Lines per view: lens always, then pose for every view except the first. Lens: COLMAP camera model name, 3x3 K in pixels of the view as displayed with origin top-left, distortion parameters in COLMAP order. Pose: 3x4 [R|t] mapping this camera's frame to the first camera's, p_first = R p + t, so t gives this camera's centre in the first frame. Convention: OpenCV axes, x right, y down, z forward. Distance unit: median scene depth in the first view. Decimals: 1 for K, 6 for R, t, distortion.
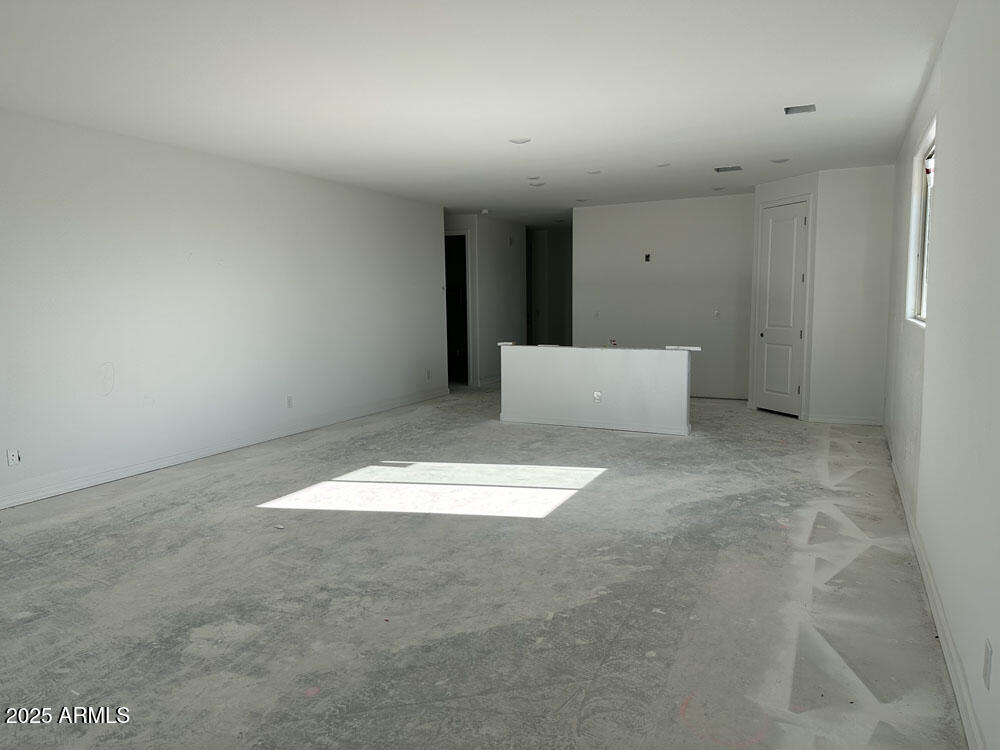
lens RADIAL K [[696.6, 0, 499.0], [0, 696.6, 368.5], [0, 0, 1]] dist [0.134979, -0.225669]
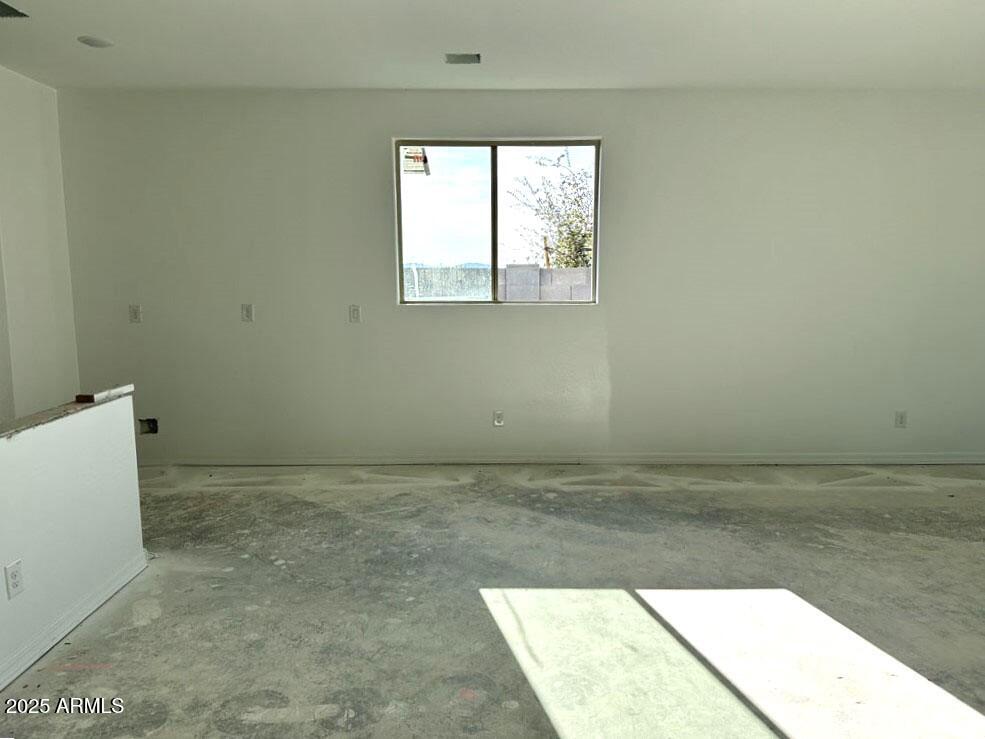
lens RADIAL K [[690.7, 0, 492.5], [0, 690.7, 369.5], [0, 0, 1]] dist [0.075742, -0.096577]
pose [[-0.441334, -0.110865, 0.890468, -0.417752], [0.096198, 0.980775, 0.169786, -0.156845], [-0.892172, 0.160593, -0.422184, 1.546248]]
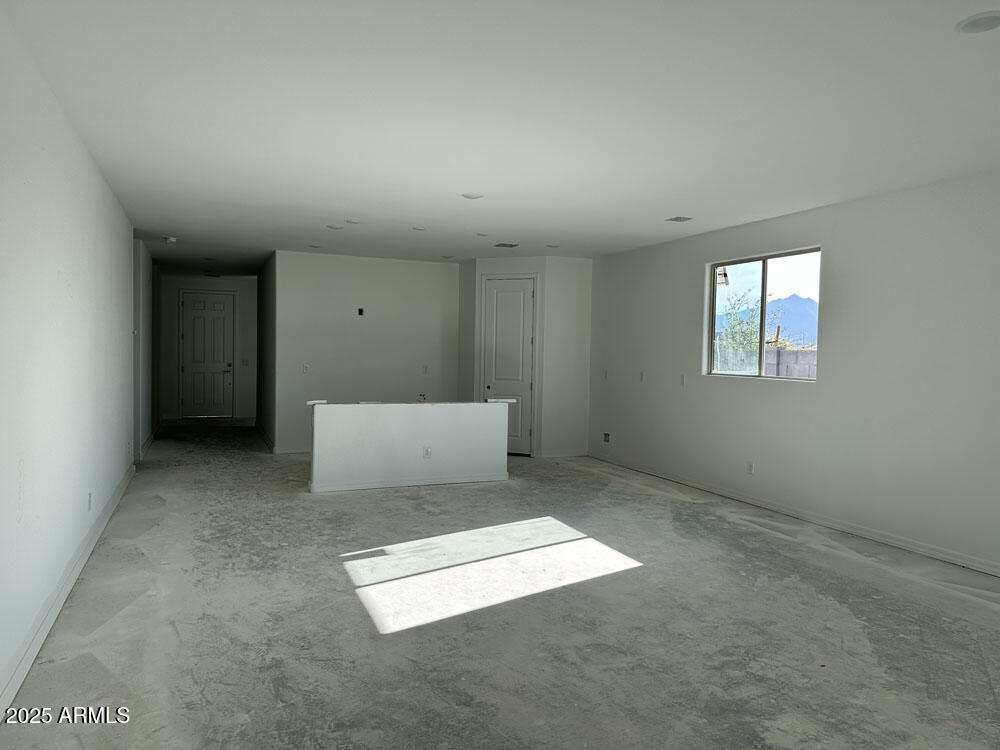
lens RADIAL K [[699.4, 0, 498.0], [0, 699.4, 365.5], [0, 0, 1]] dist [0.076127, -0.092481]
pose [[0.662103, 0.004647, 0.749399, -0.895710], [0.051178, 0.997366, -0.051401, -0.044321], [-0.747664, 0.072385, 0.660121, 0.441168]]
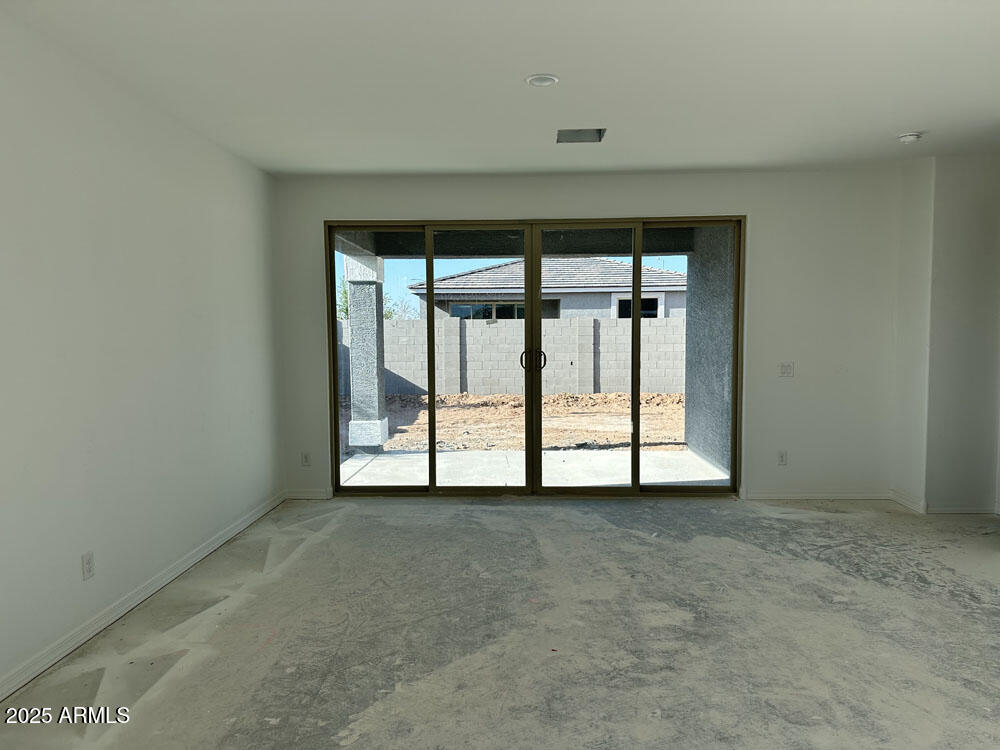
lens RADIAL K [[708.7, 0, 510.6], [0, 708.7, 377.7], [0, 0, 1]] dist [0.040777, -0.047661]
pose [[-0.907437, 0.045195, -0.417751, 0.216144], [-0.026733, 0.985975, 0.164740, -0.138842], [0.419337, 0.160659, -0.893502, 1.279194]]
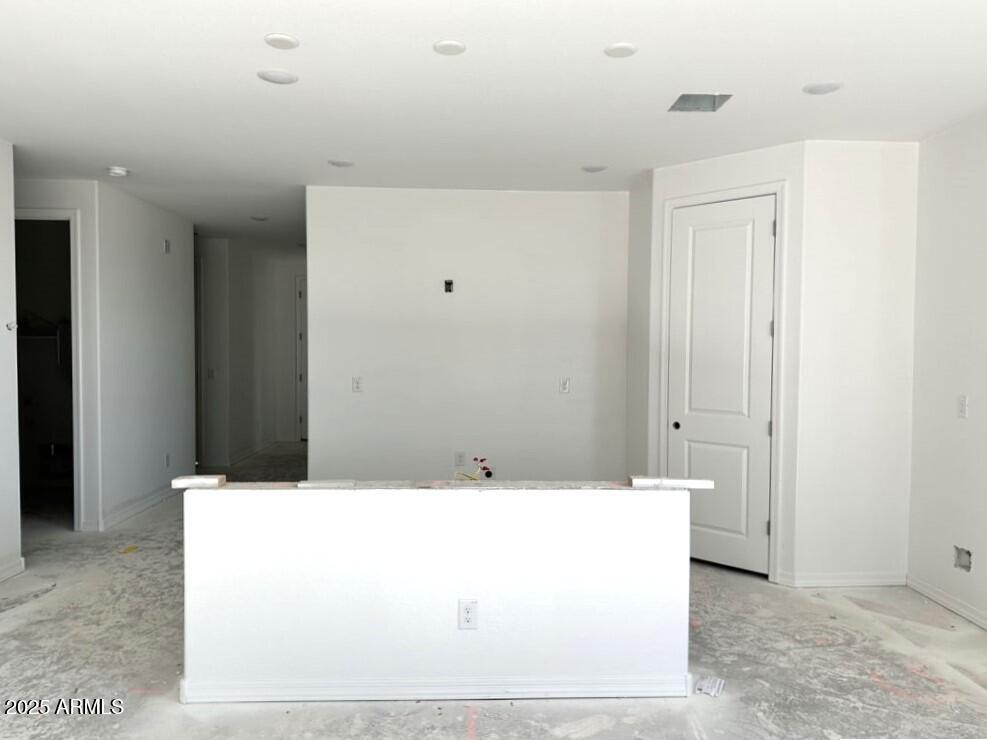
lens RADIAL K [[699.4, 0, 504.0], [0, 699.4, 372.7], [0, 0, 1]] dist [0.040777, -0.047661]
pose [[0.877352, -0.001301, 0.479846, -0.046270], [0.033245, 0.997758, -0.058080, -0.117723], [-0.478694, 0.066909, 0.875428, 1.074888]]
